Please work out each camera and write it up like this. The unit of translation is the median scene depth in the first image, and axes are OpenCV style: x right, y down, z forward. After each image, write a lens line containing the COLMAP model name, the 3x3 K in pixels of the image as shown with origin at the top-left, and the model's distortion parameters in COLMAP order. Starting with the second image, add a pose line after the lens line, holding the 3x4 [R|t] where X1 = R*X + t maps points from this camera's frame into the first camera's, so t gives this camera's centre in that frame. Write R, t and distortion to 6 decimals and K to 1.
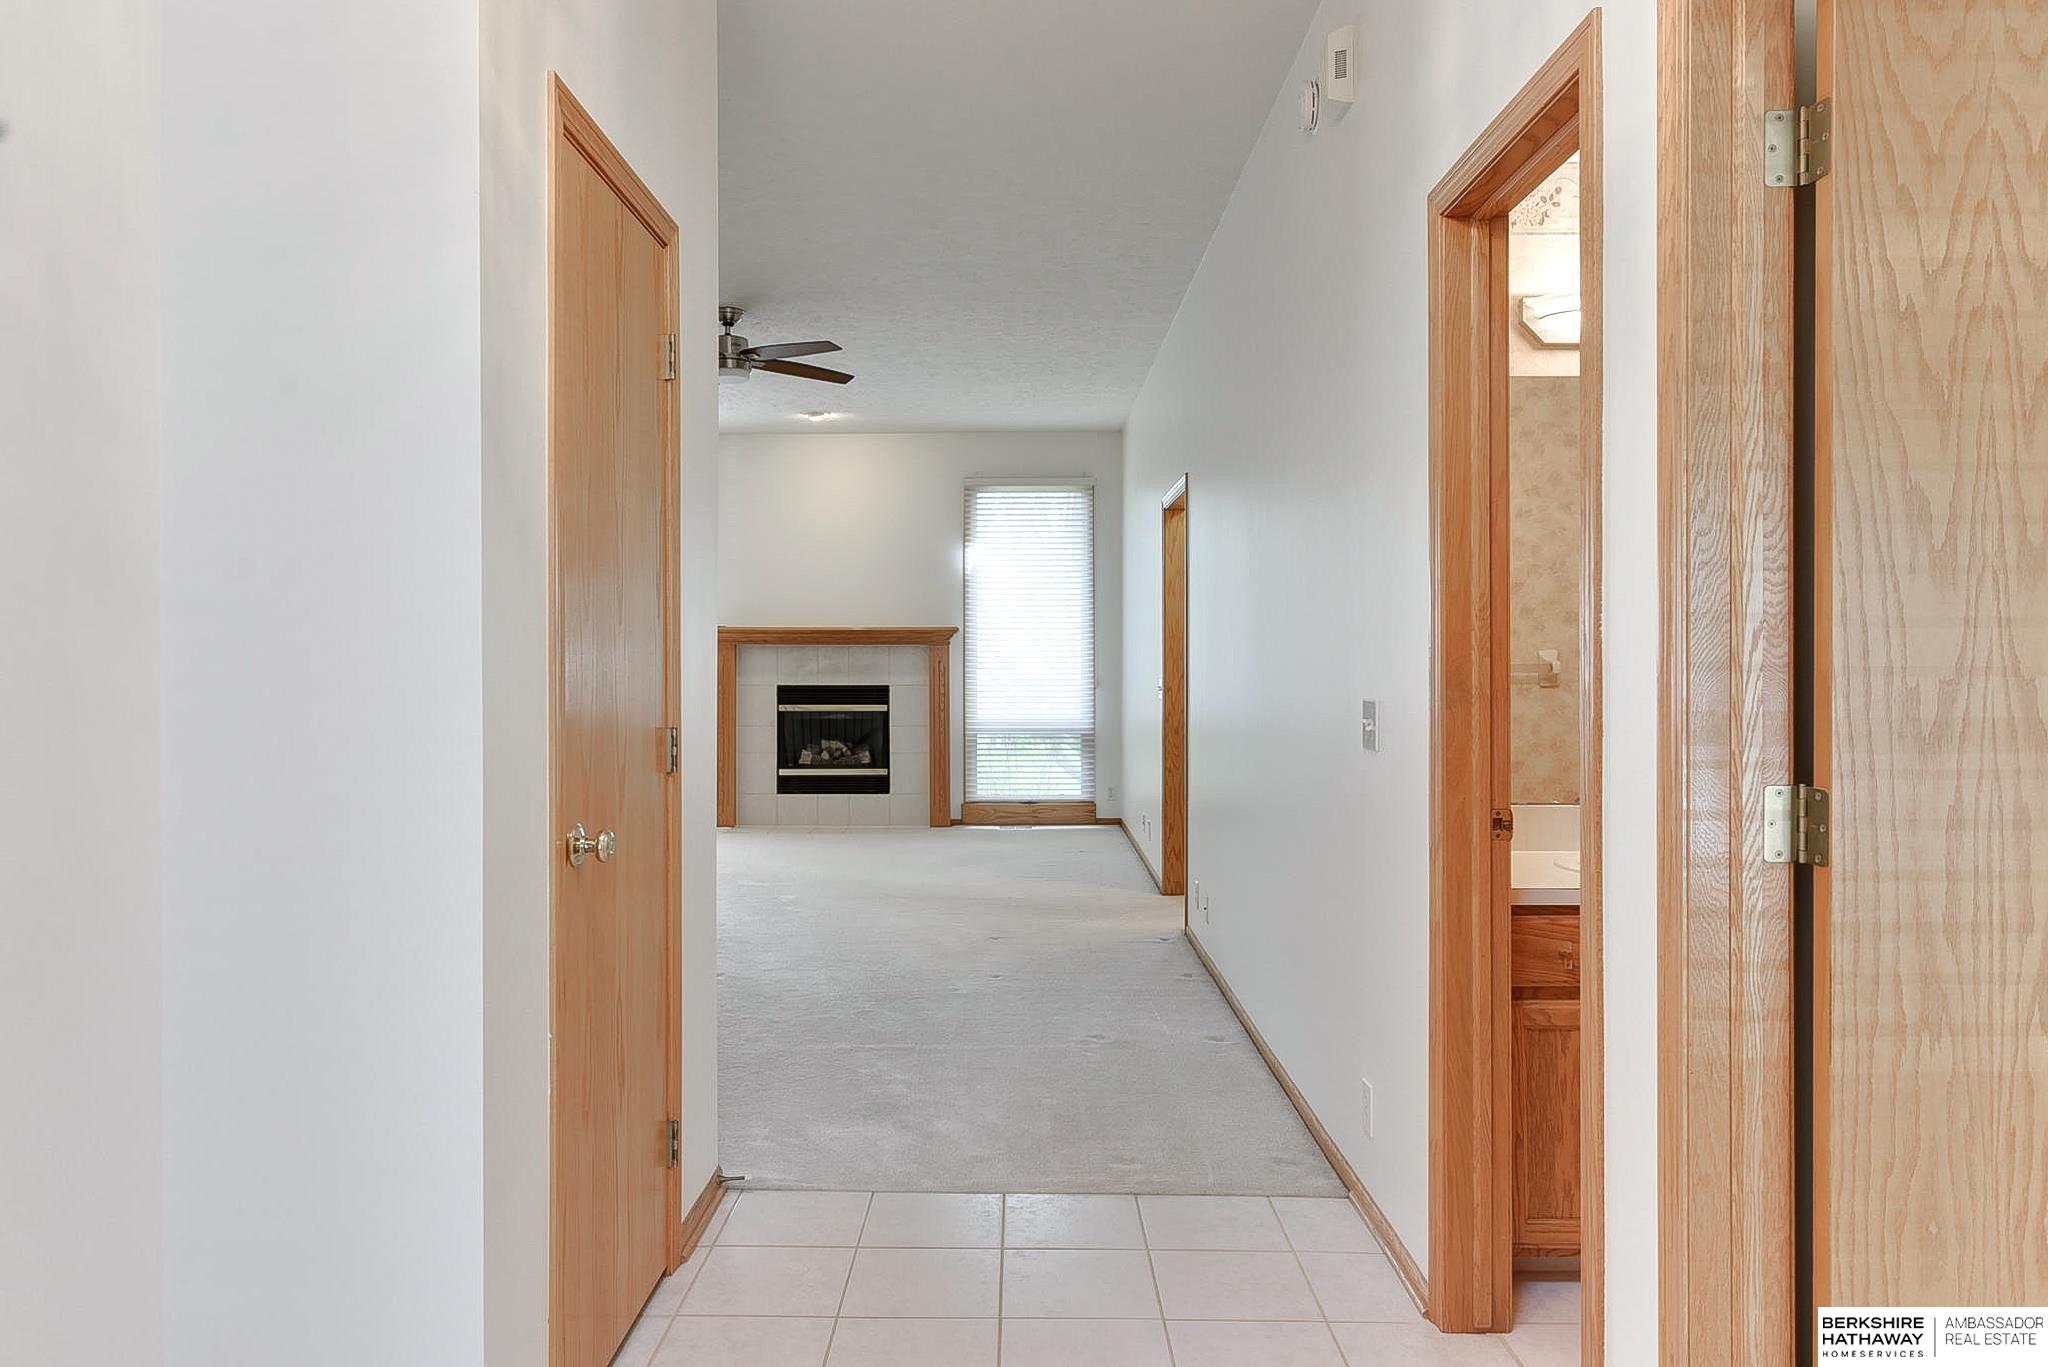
lens RADIAL K [[1351.7, 0, 1040.7], [0, 1351.7, 662.4], [0, 0, 1]] dist [0.004735, 0.003860]
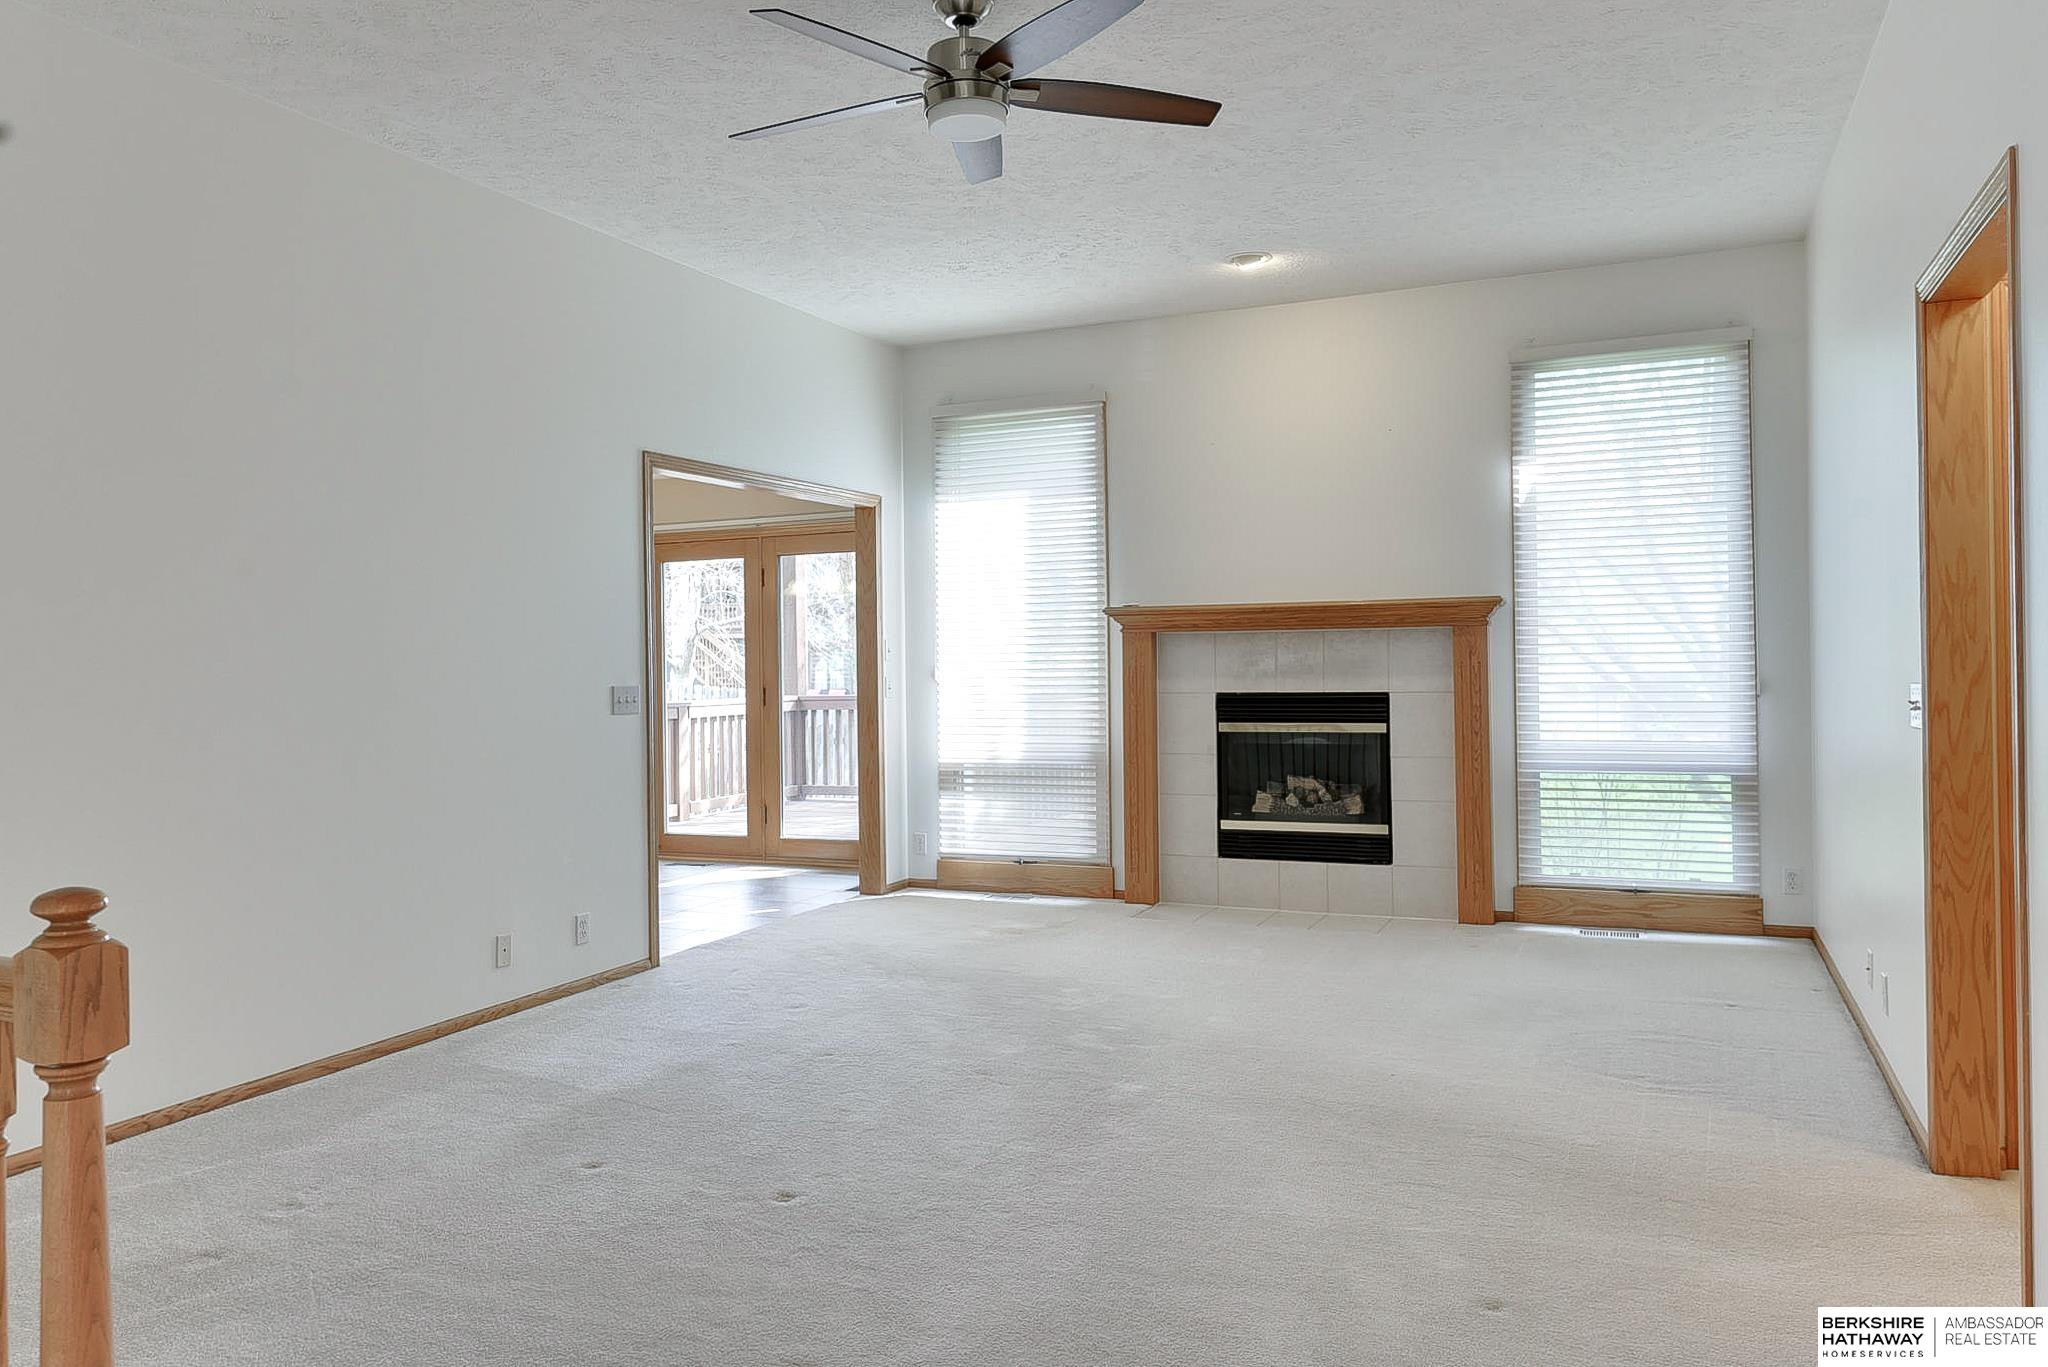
lens RADIAL K [[1512.8, 0, 984.8], [0, 1512.8, 652.5], [0, 0, 1]] dist [0.005357, -0.005218]
pose [[0.907146, -0.014430, -0.420568, 0.013383], [0.012759, 0.999896, -0.006785, 0.000887], [0.420622, 0.000789, 0.907236, 0.283453]]
